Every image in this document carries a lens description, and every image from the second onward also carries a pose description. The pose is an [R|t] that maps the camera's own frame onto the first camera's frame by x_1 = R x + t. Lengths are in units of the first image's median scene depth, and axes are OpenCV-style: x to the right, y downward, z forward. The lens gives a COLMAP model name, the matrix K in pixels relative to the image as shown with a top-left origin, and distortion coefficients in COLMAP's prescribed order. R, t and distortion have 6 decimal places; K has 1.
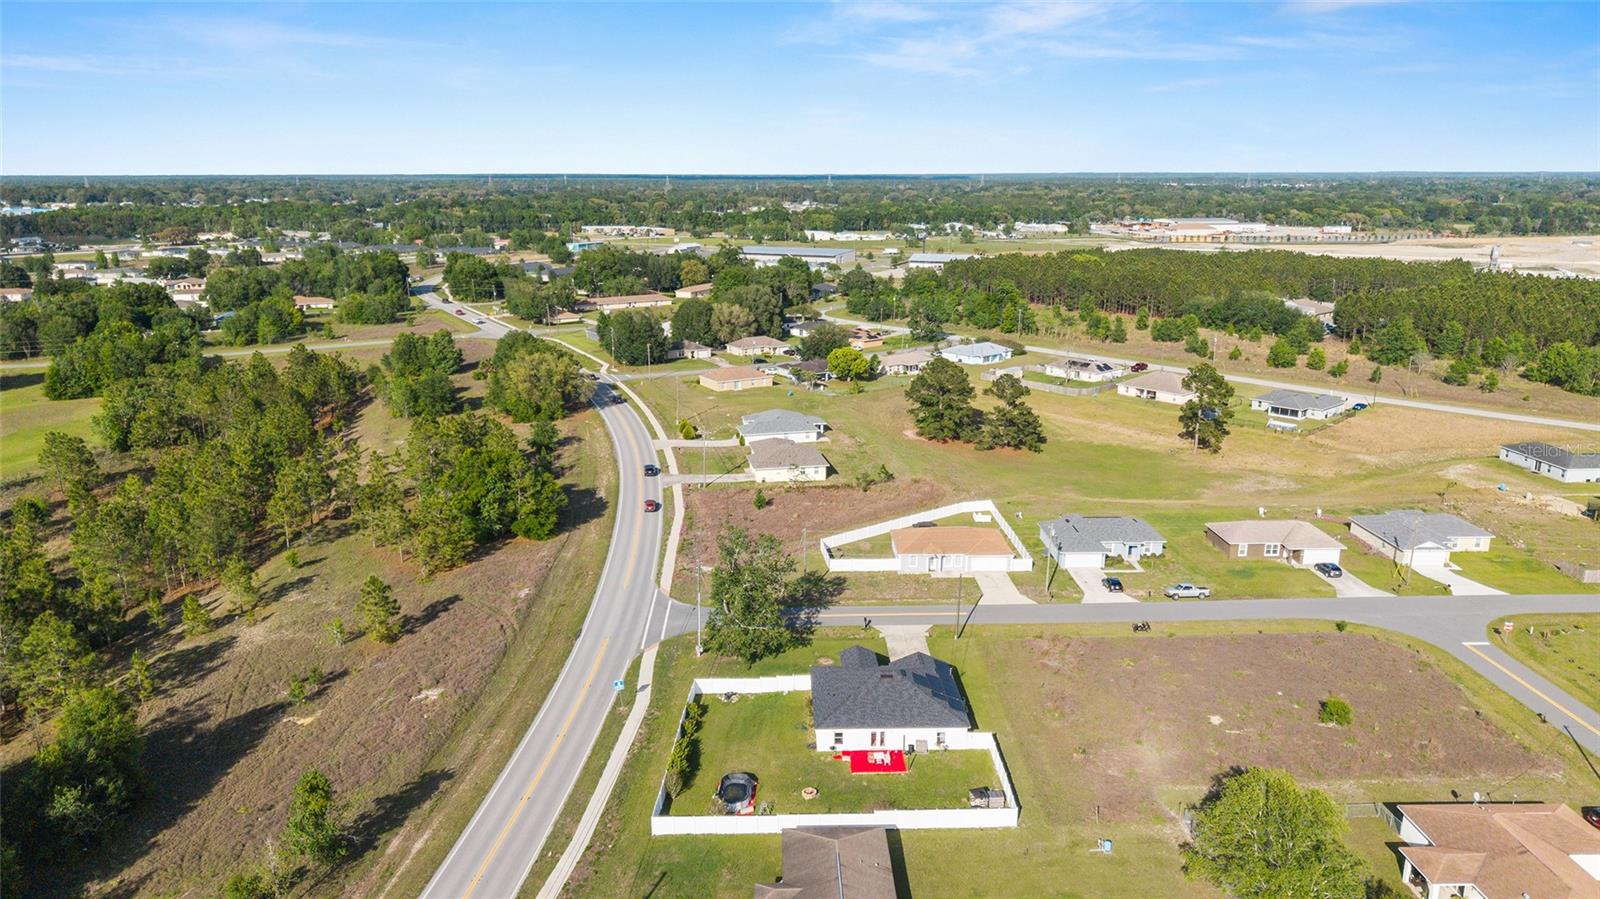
lens RADIAL K [[1075.8, 0, 800.9], [0, 1075.8, 465.9], [0, 0, 1]] dist [0.038243, -0.046009]
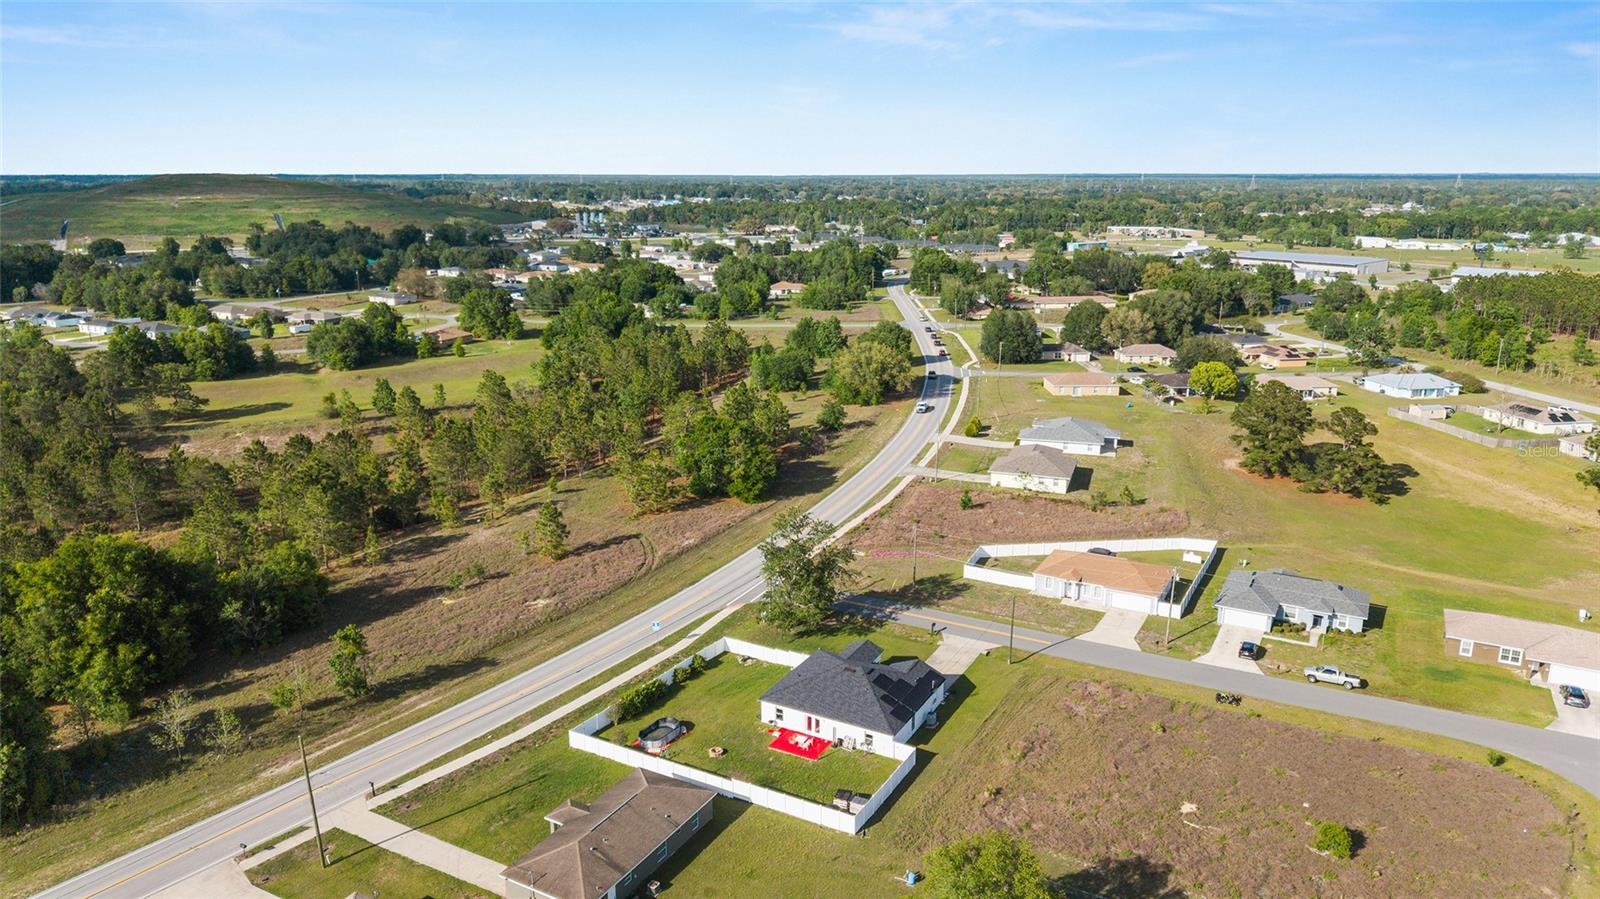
lens RADIAL K [[1075.8, 0, 792.6], [0, 1075.8, 452.1], [0, 0, 1]] dist [0.038243, -0.046009]
pose [[0.861092, 0.128620, -0.491912, 0.336918], [-0.134160, 0.990665, 0.024180, -0.016583], [0.490430, 0.045173, 0.870309, 0.055562]]
